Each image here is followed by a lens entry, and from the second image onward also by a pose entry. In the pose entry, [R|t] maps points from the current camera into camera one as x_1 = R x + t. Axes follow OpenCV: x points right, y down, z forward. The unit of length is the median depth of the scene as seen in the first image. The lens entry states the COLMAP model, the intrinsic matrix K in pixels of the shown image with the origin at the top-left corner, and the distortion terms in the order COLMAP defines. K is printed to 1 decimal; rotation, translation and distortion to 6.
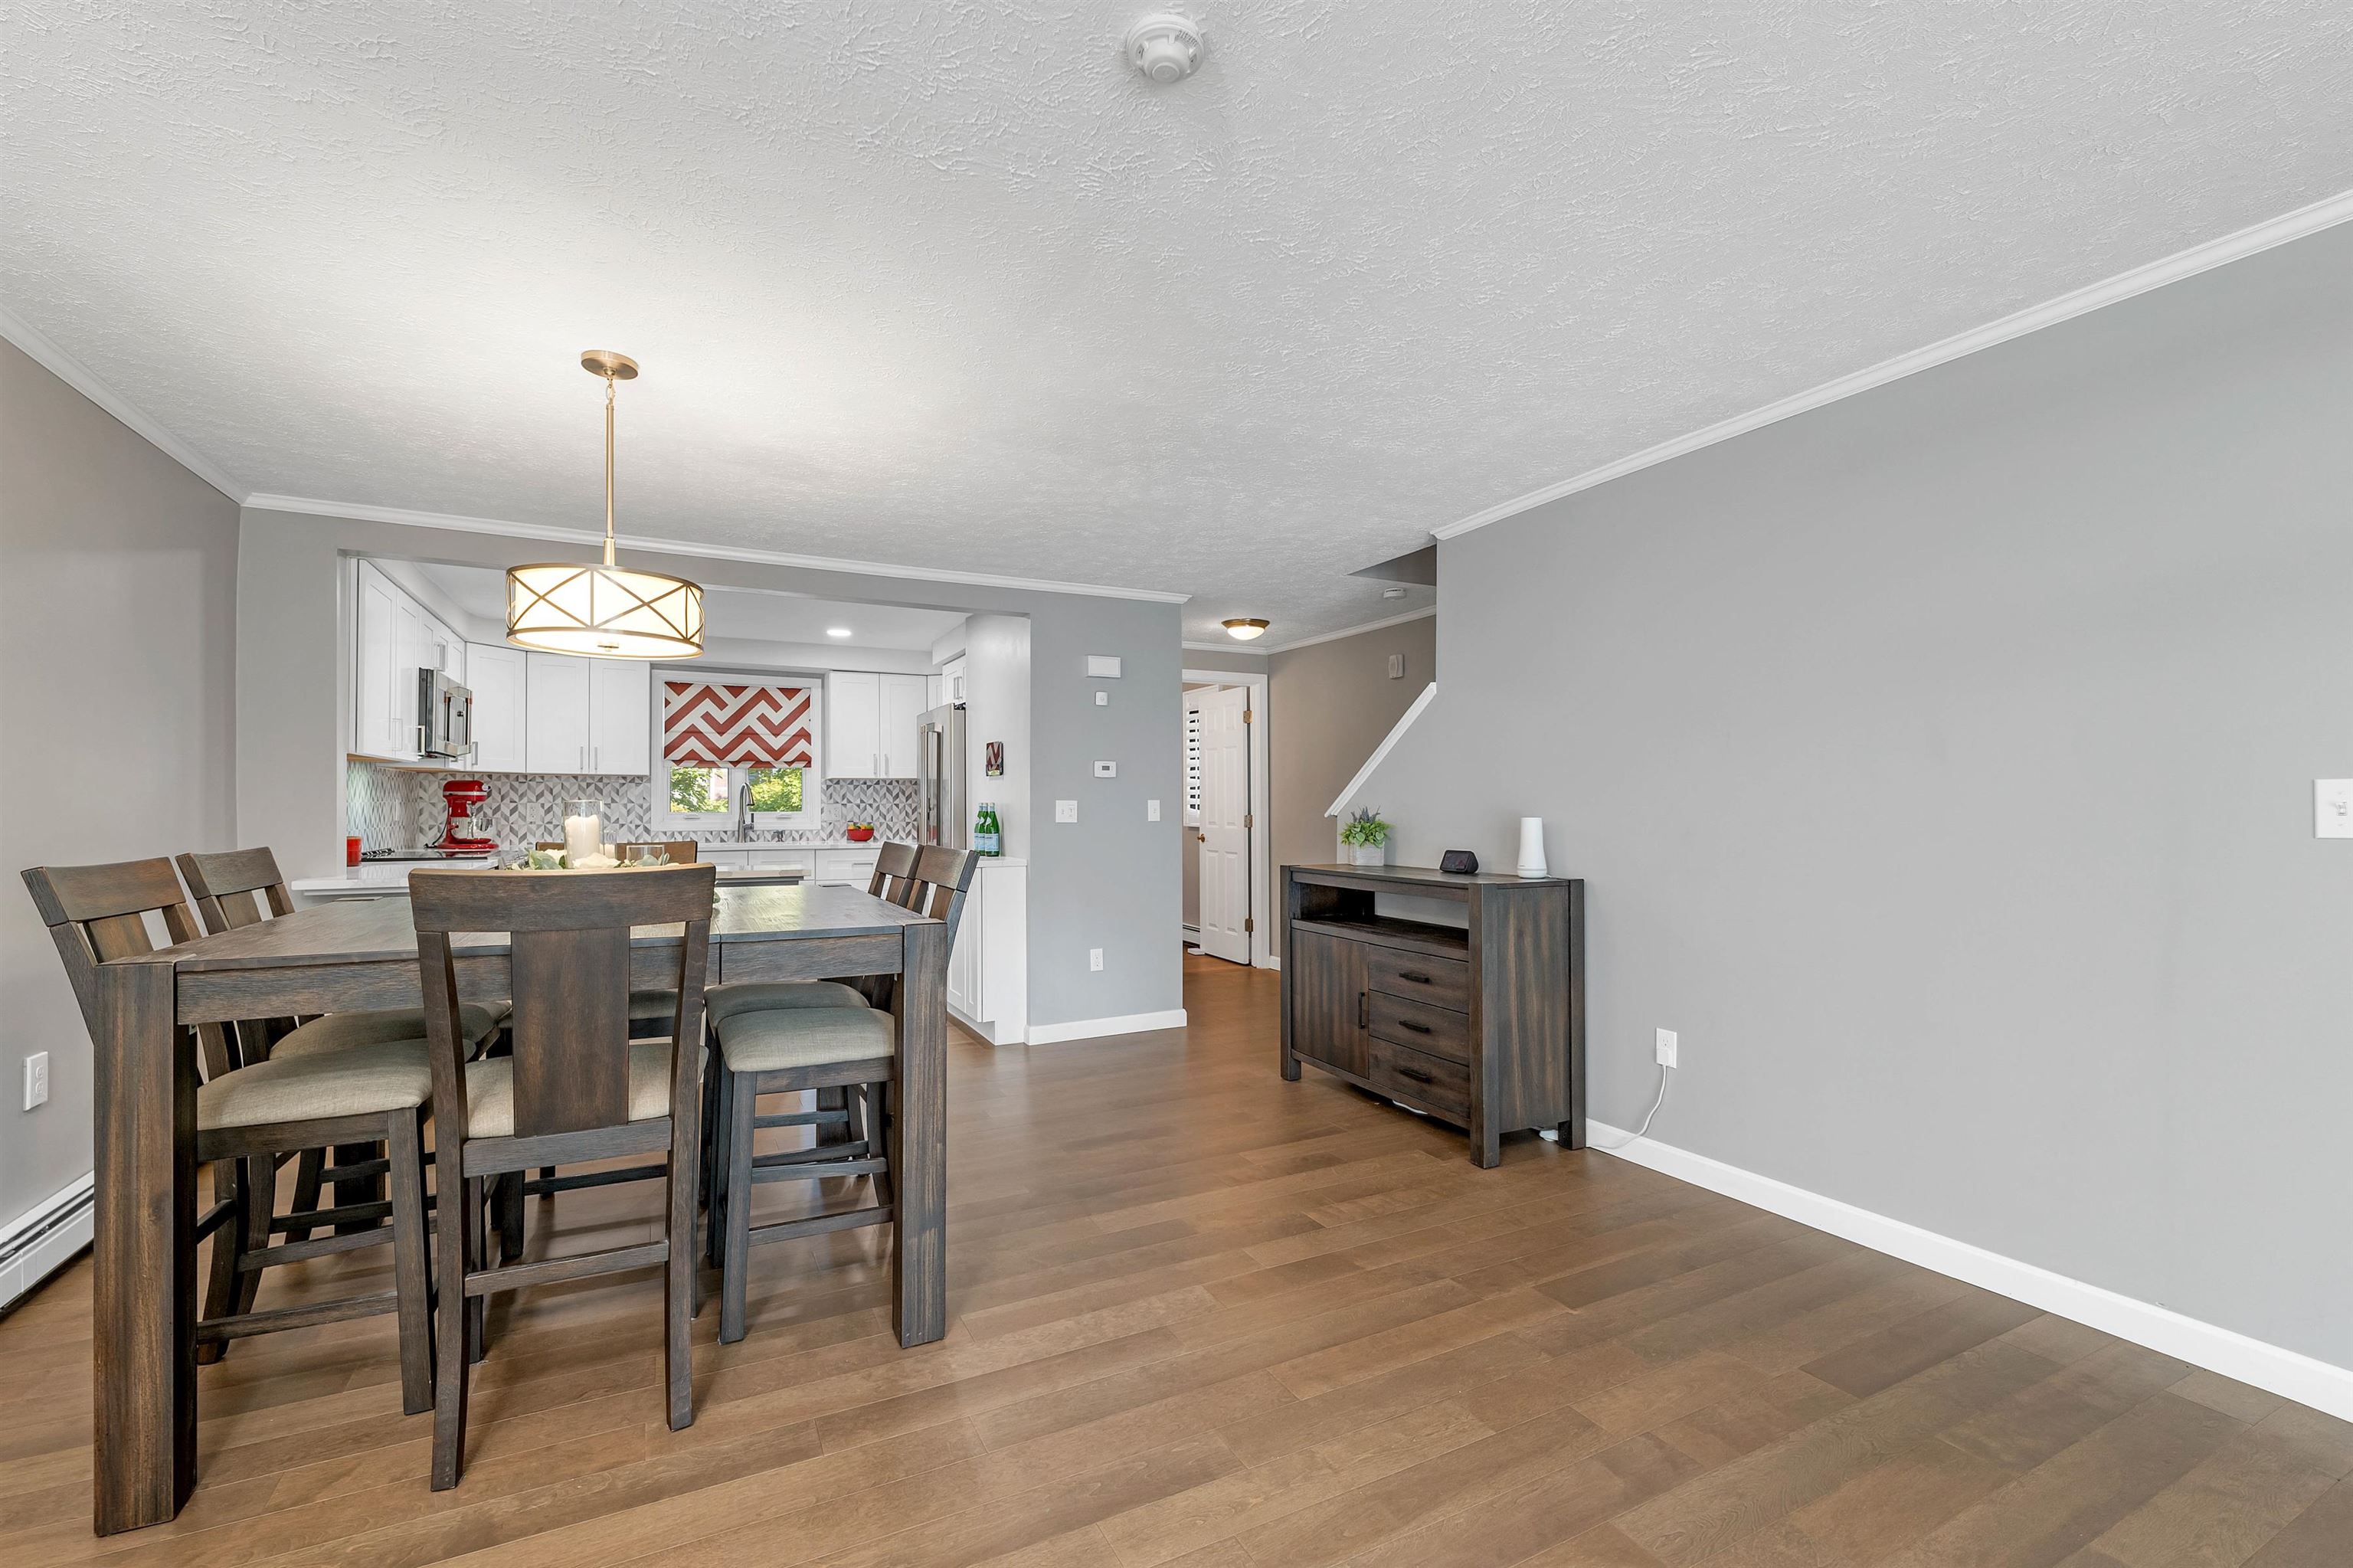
lens RADIAL K [[1001.9, 0, 1166.1], [0, 1001.9, 808.0], [0, 0, 1]] dist [0.008208, -0.001093]
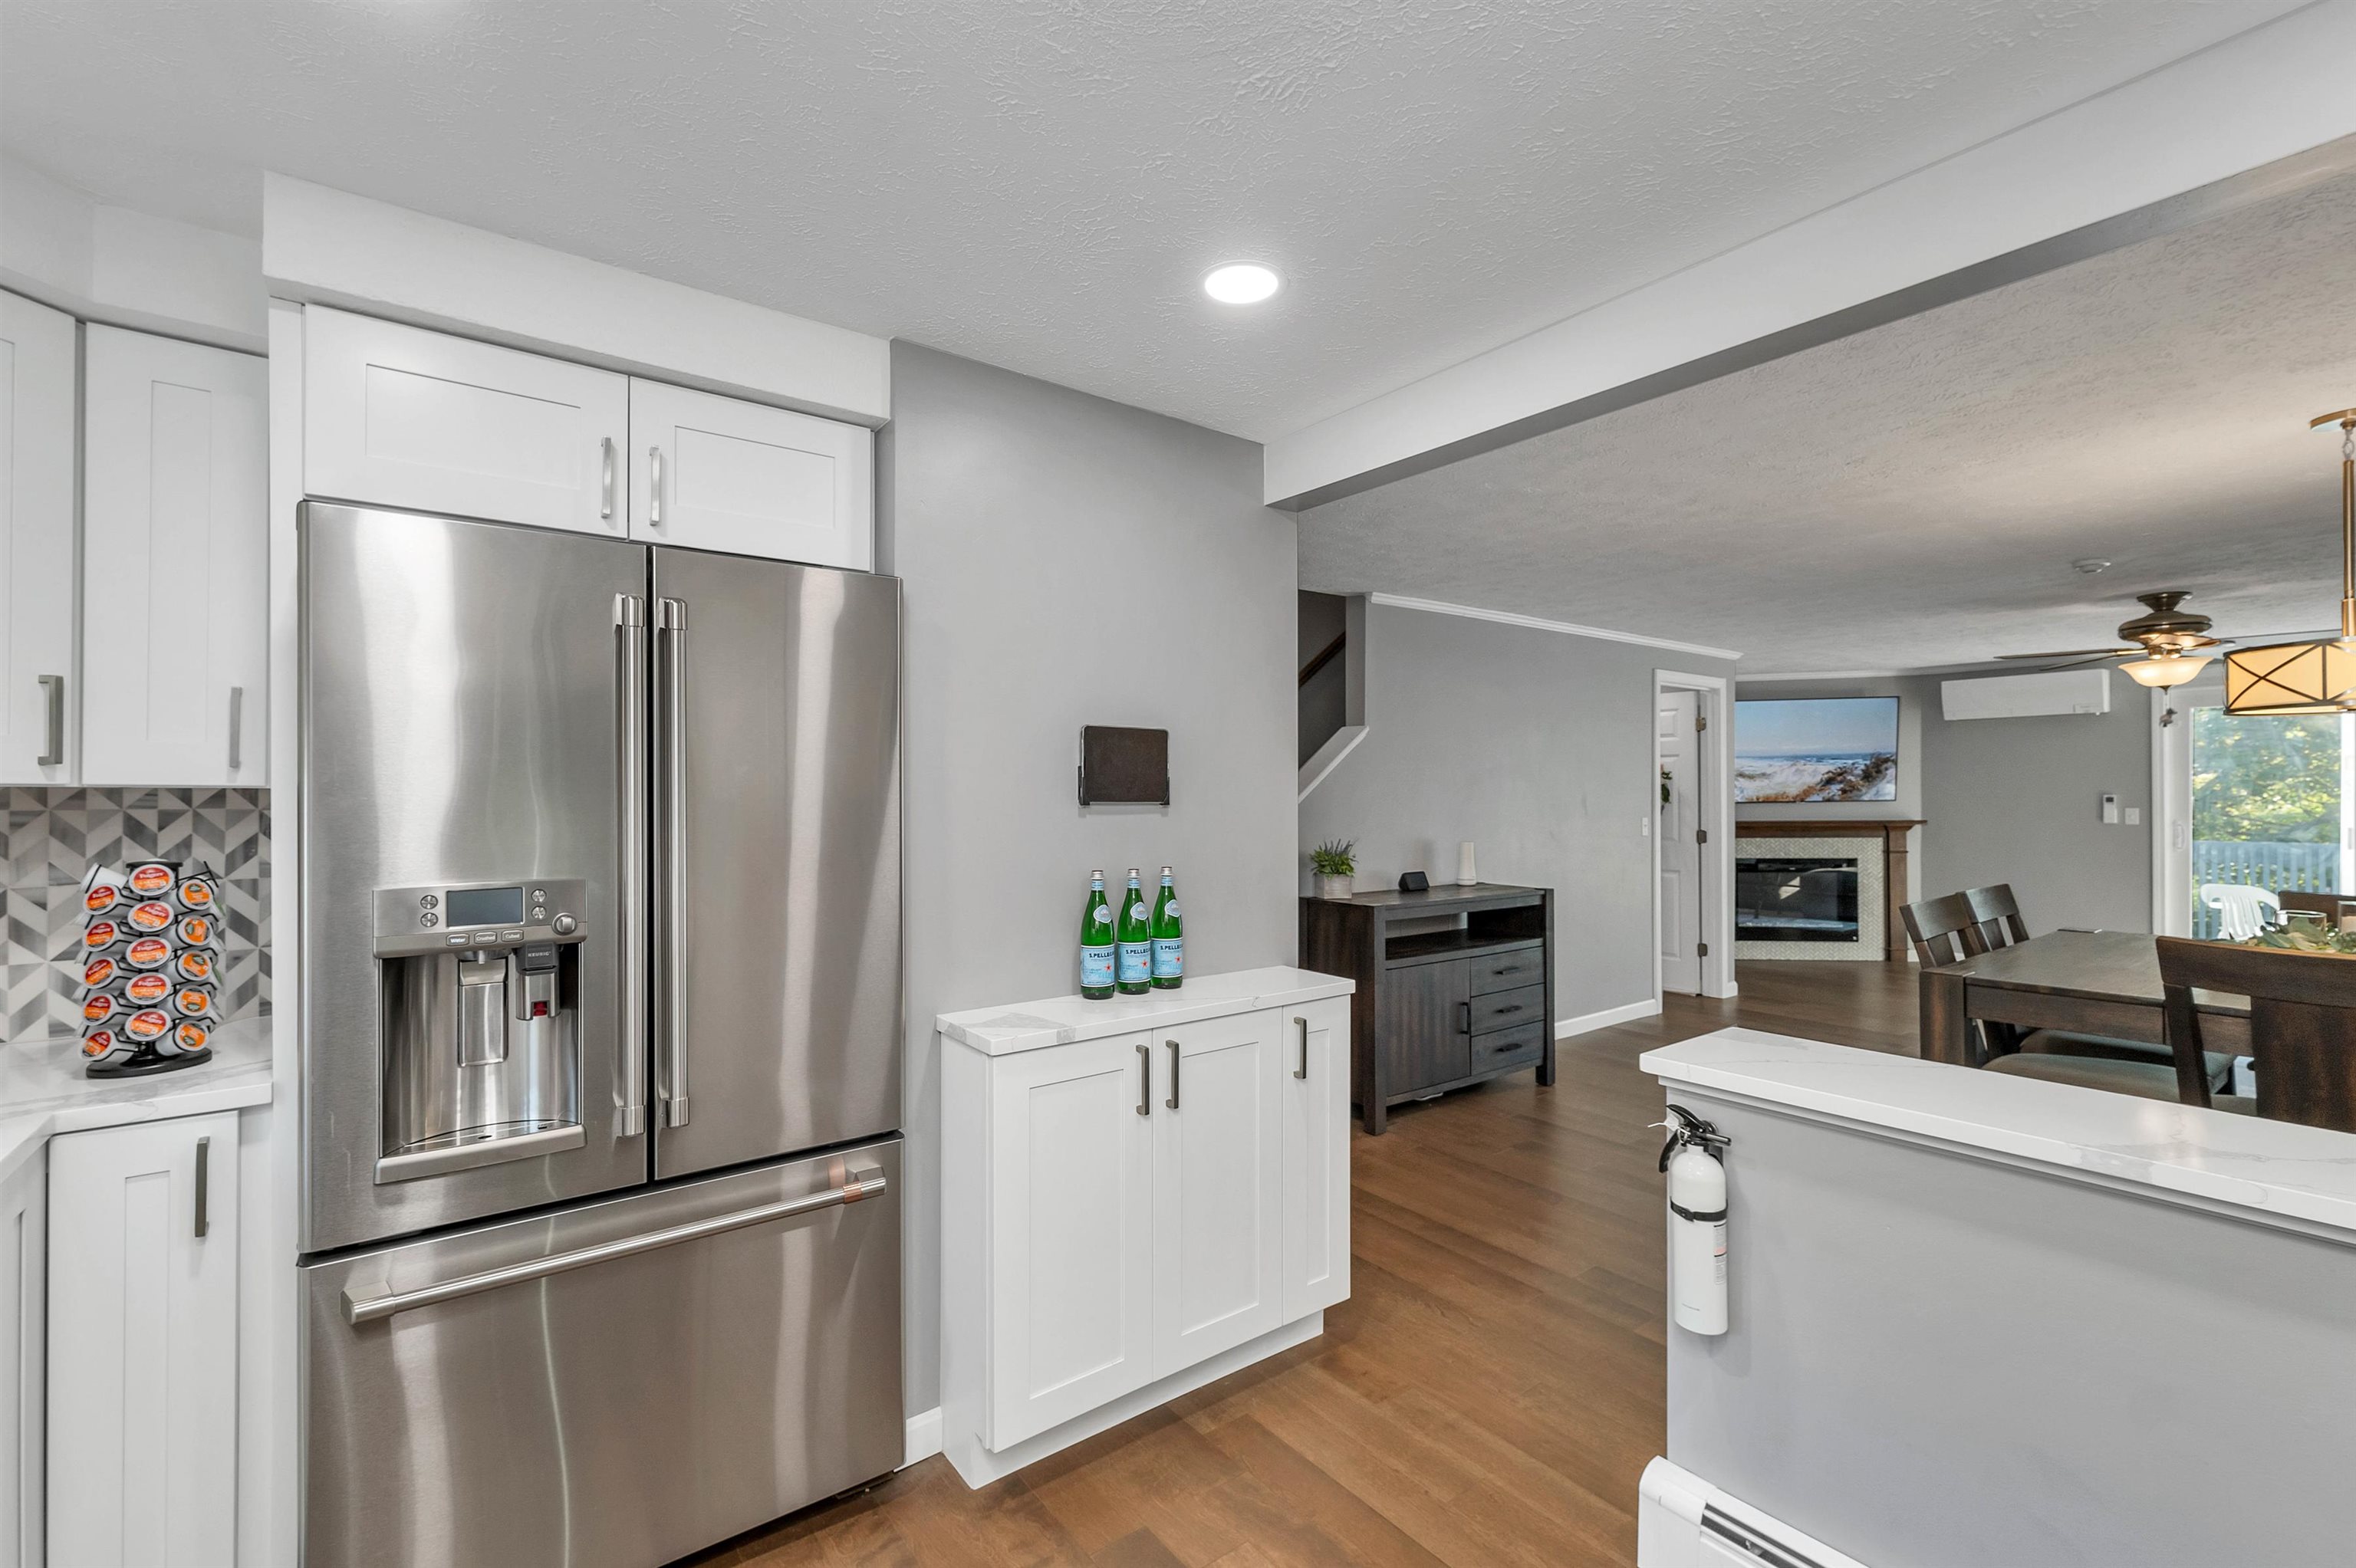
lens RADIAL K [[1003.1, 0, 1169.1], [0, 1003.1, 786.9], [0, 0, 1]] dist [0.008208, -0.001093]
pose [[-0.179659, 0.007462, 0.983701, -0.593865], [0.002053, 0.999972, -0.007211, -0.036934], [-0.983727, 0.000724, -0.179669, 1.047377]]
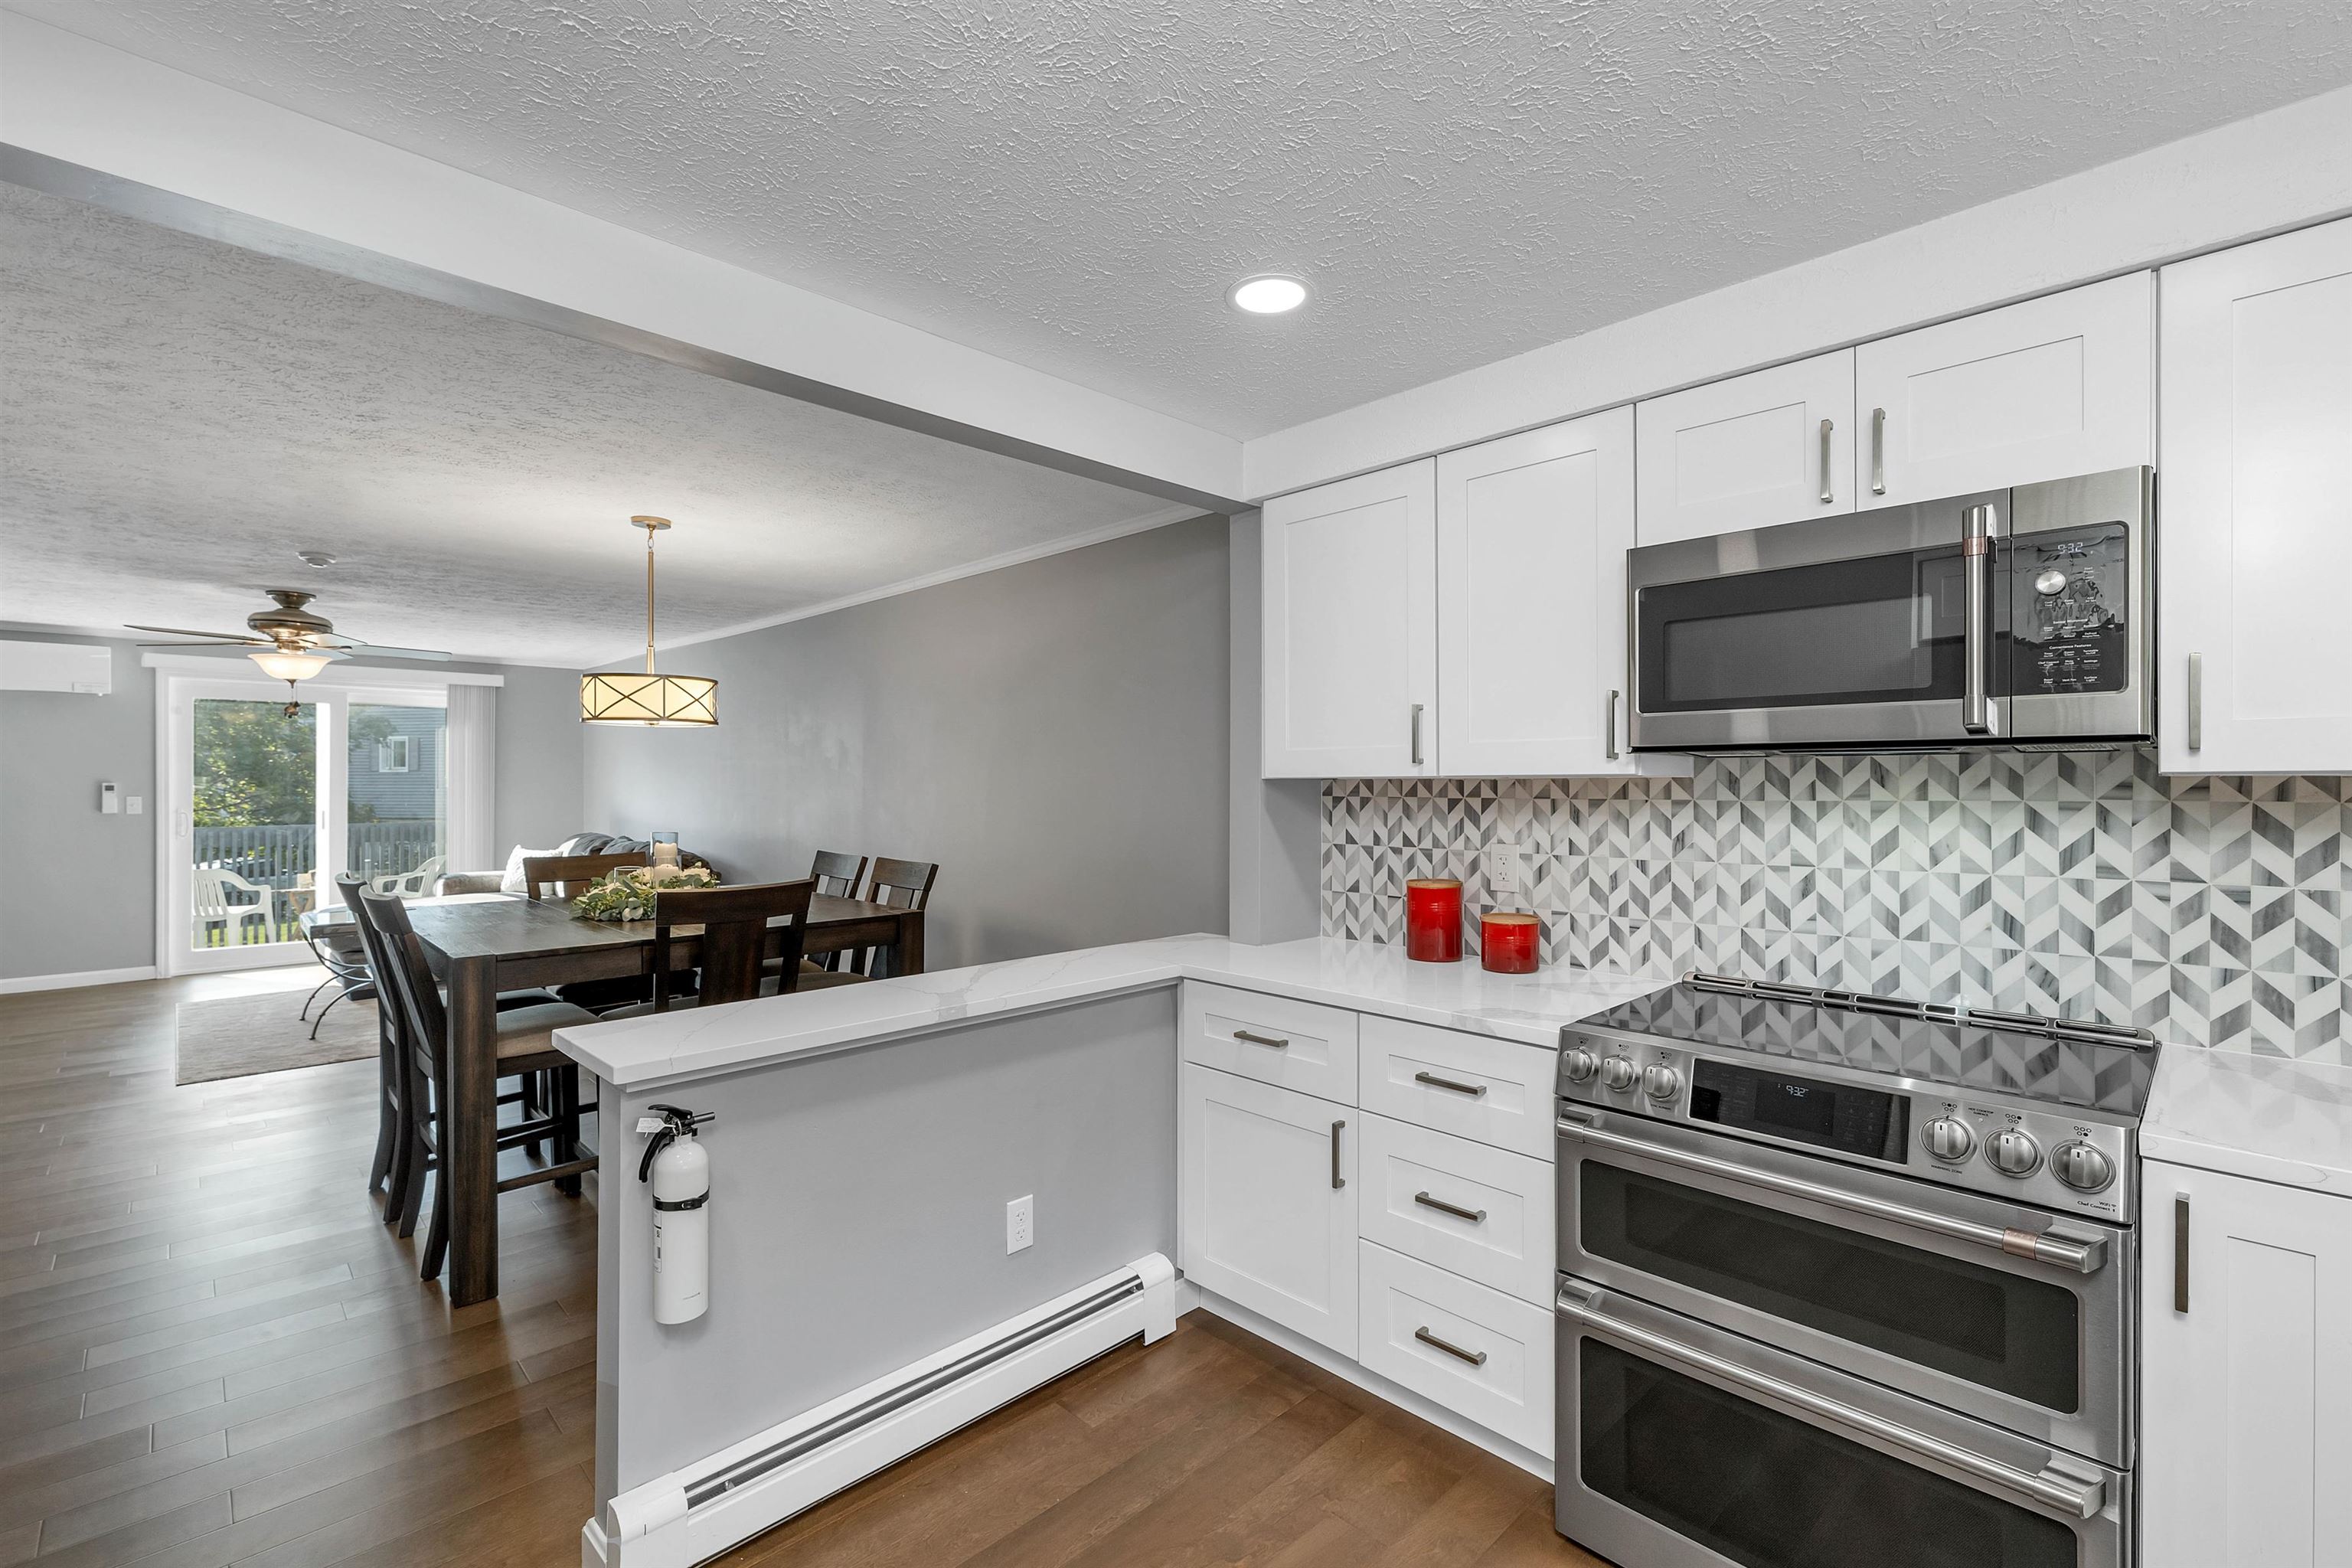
lens RADIAL K [[1001.5, 0, 1166.6], [0, 1001.5, 791.3], [0, 0, 1]] dist [0.008208, -0.001093]
pose [[-0.950746, -0.000278, -0.309972, -0.365910], [-0.002765, 0.999967, 0.007583, -0.036084], [0.309960, 0.008067, -0.950715, 1.166557]]
